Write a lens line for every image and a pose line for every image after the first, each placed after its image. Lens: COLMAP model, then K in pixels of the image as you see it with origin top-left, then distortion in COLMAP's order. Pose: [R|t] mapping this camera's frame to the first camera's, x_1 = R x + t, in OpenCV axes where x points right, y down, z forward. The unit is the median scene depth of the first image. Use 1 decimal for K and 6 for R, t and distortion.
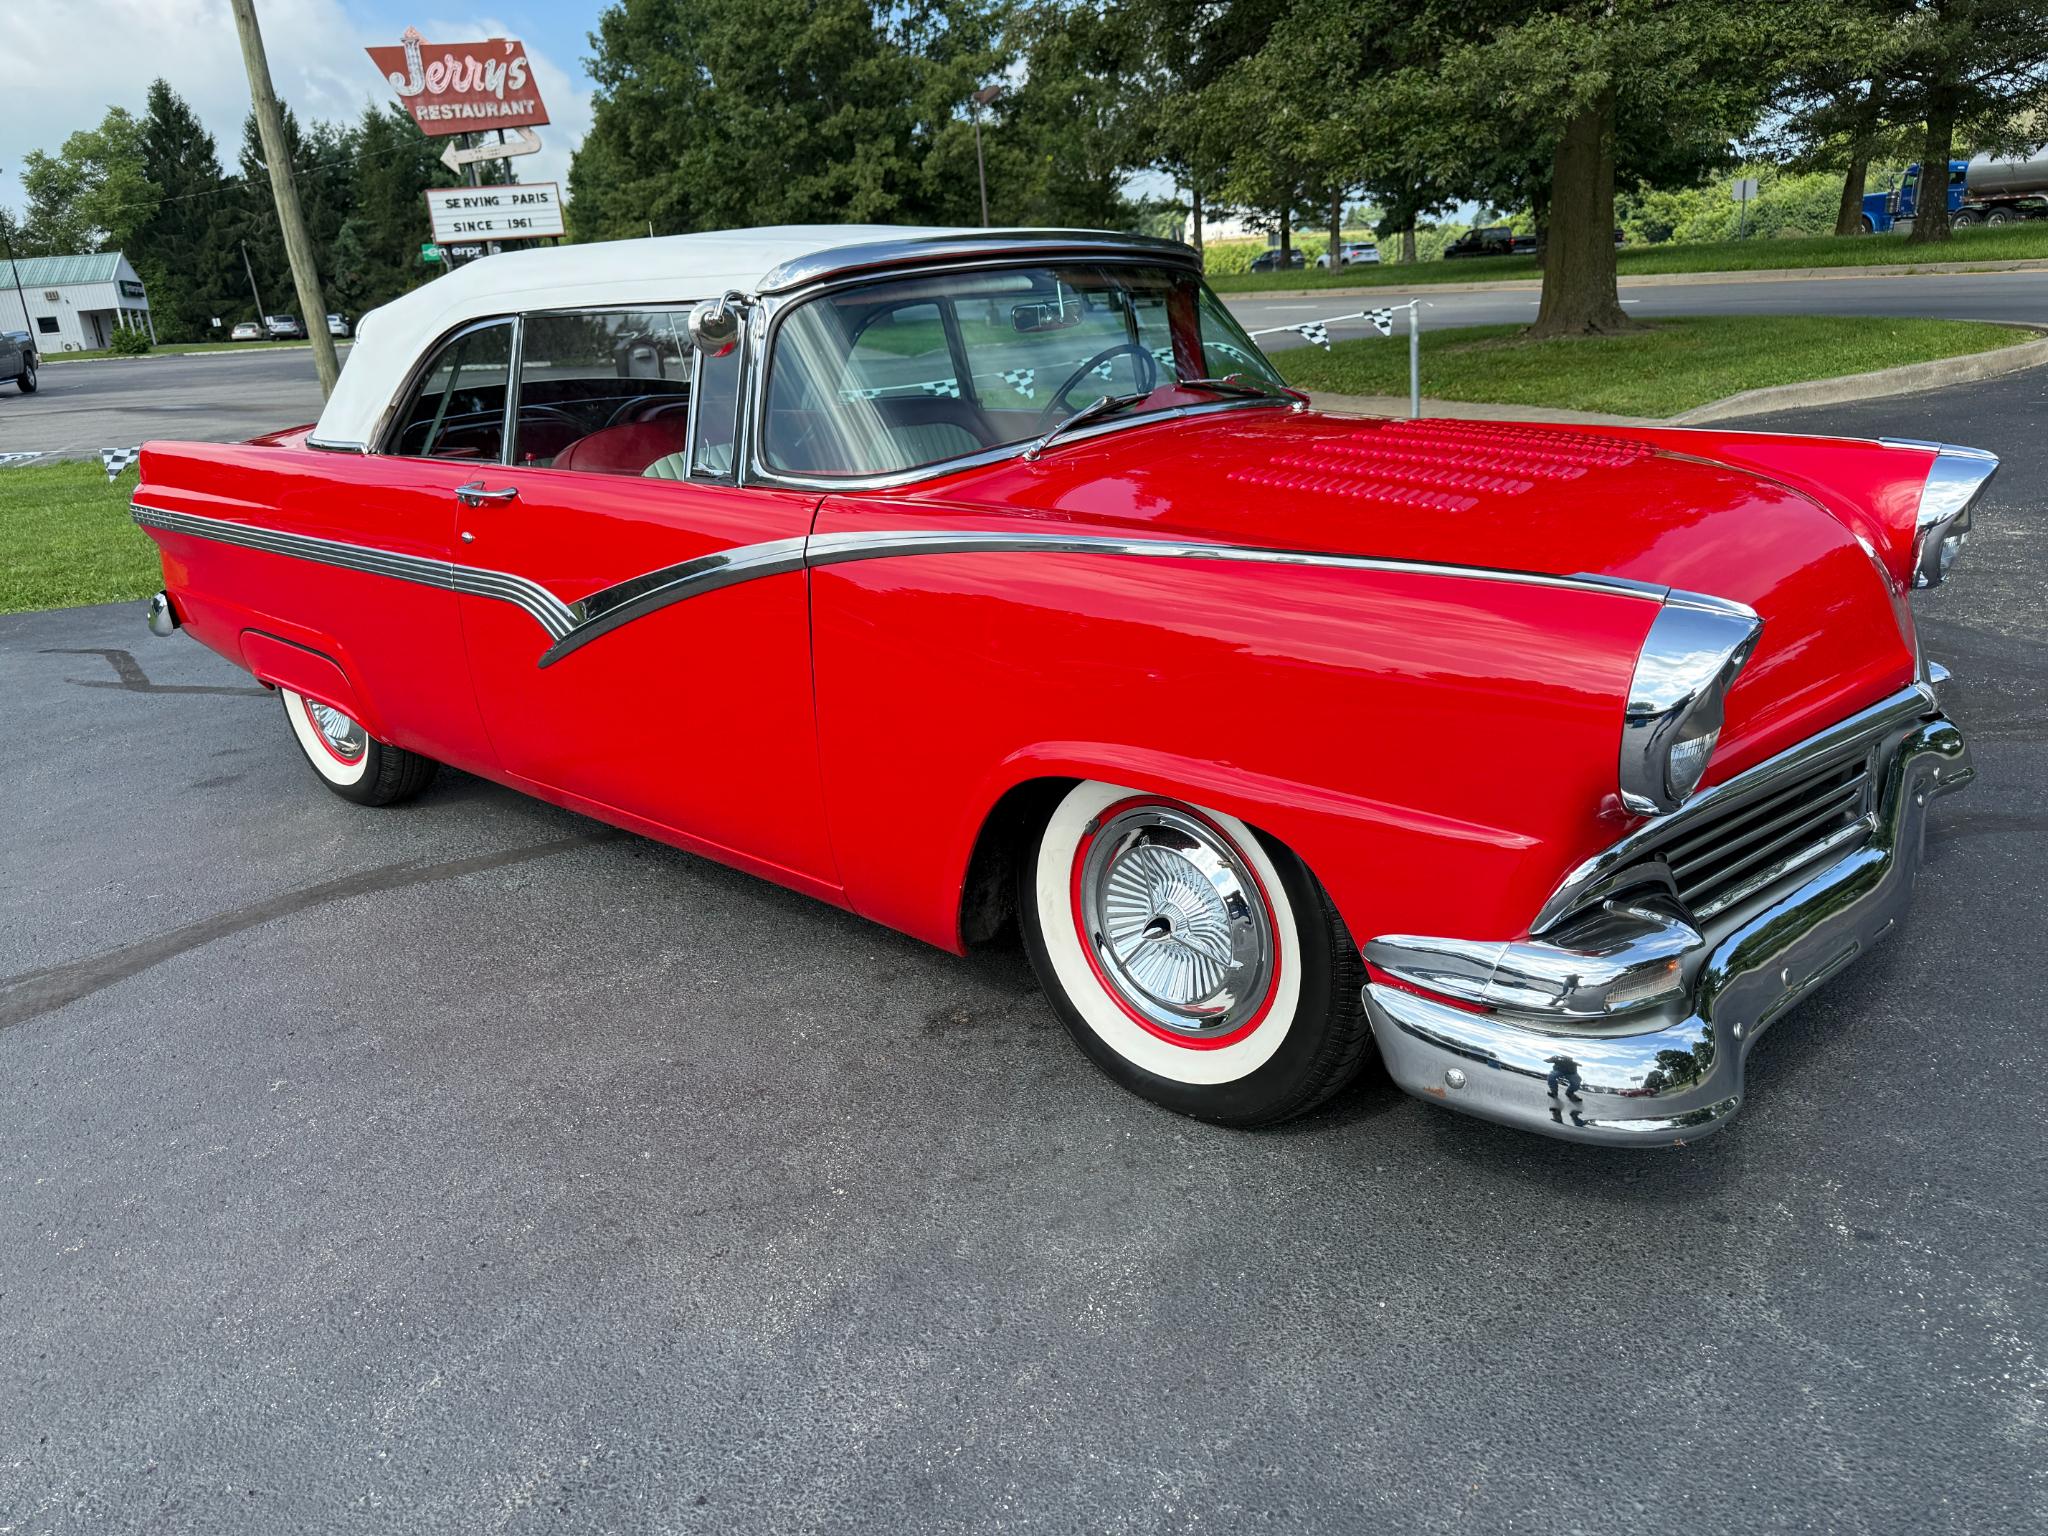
lens RADIAL K [[1448.3, 0, 1011.7], [0, 1448.3, 768.2], [0, 0, 1]] dist [0.020193, -0.027493]
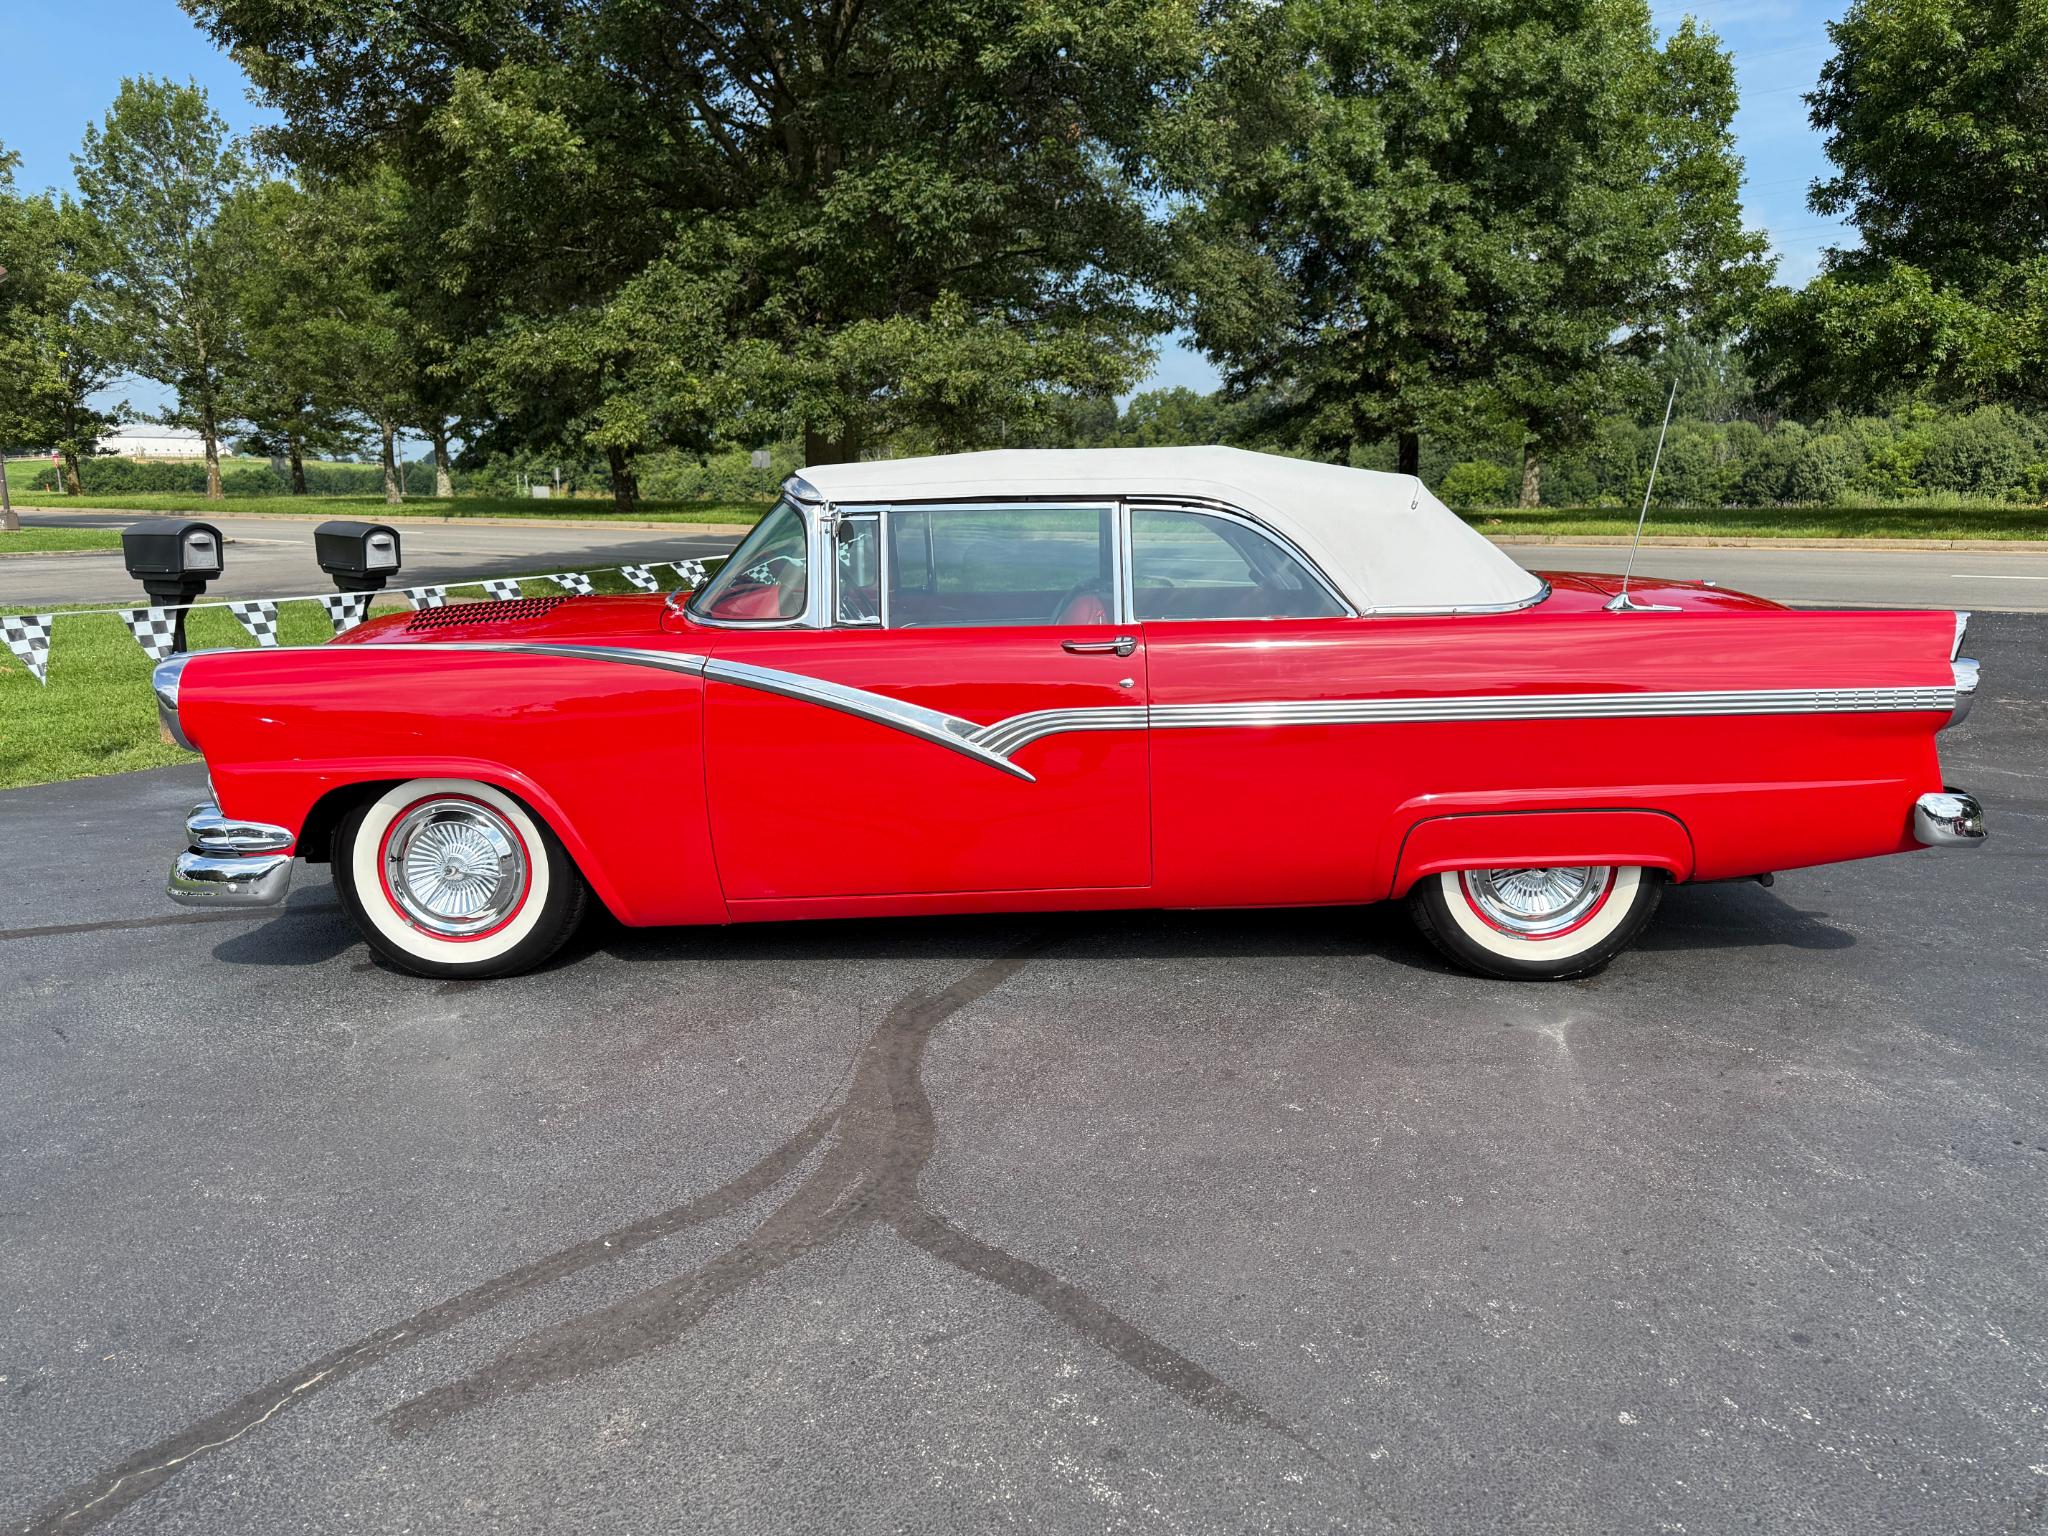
lens RADIAL K [[1448.3, 0, 1024.3], [0, 1448.3, 774.0], [0, 0, 1]] dist [0.020193, -0.027493]
pose [[0.776764, -0.046846, 0.628047, -0.259170], [0.141725, 0.984654, -0.101839, 0.006851], [-0.613638, 0.168115, 0.771483, 0.032206]]
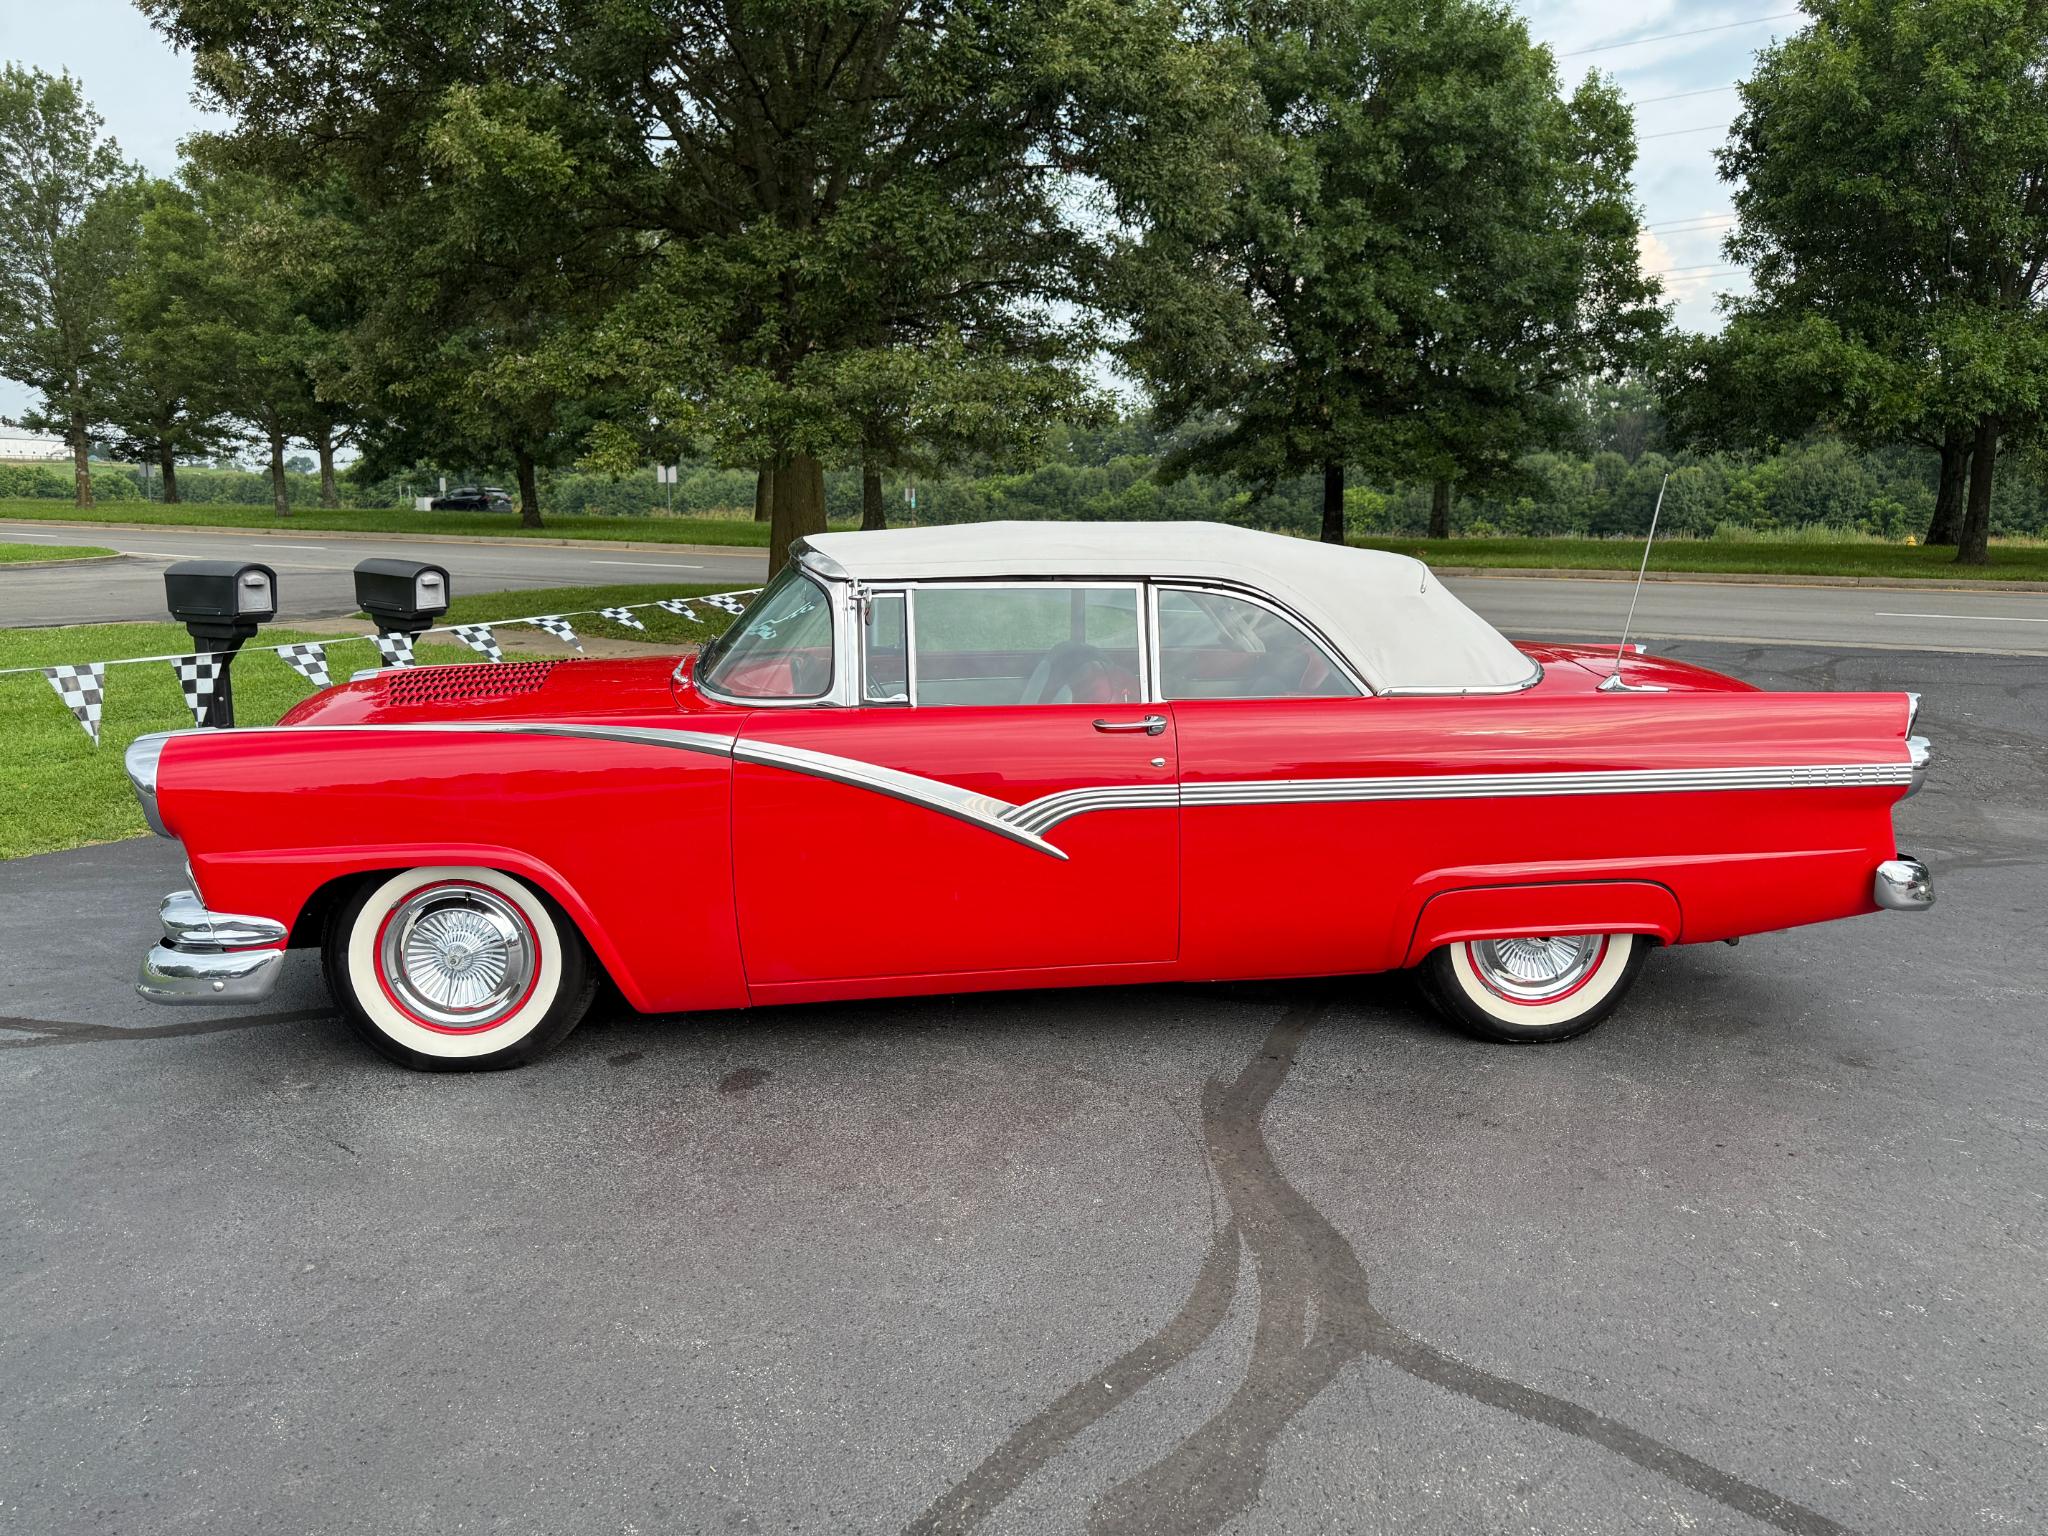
lens RADIAL K [[1448.3, 0, 1029.2], [0, 1448.3, 774.9], [0, 0, 1]] dist [0.020193, -0.027493]
pose [[0.722085, -0.039951, 0.690650, -0.312318], [0.150531, 0.983484, -0.100492, -0.017135], [-0.675228, 0.176528, 0.716173, 0.082511]]
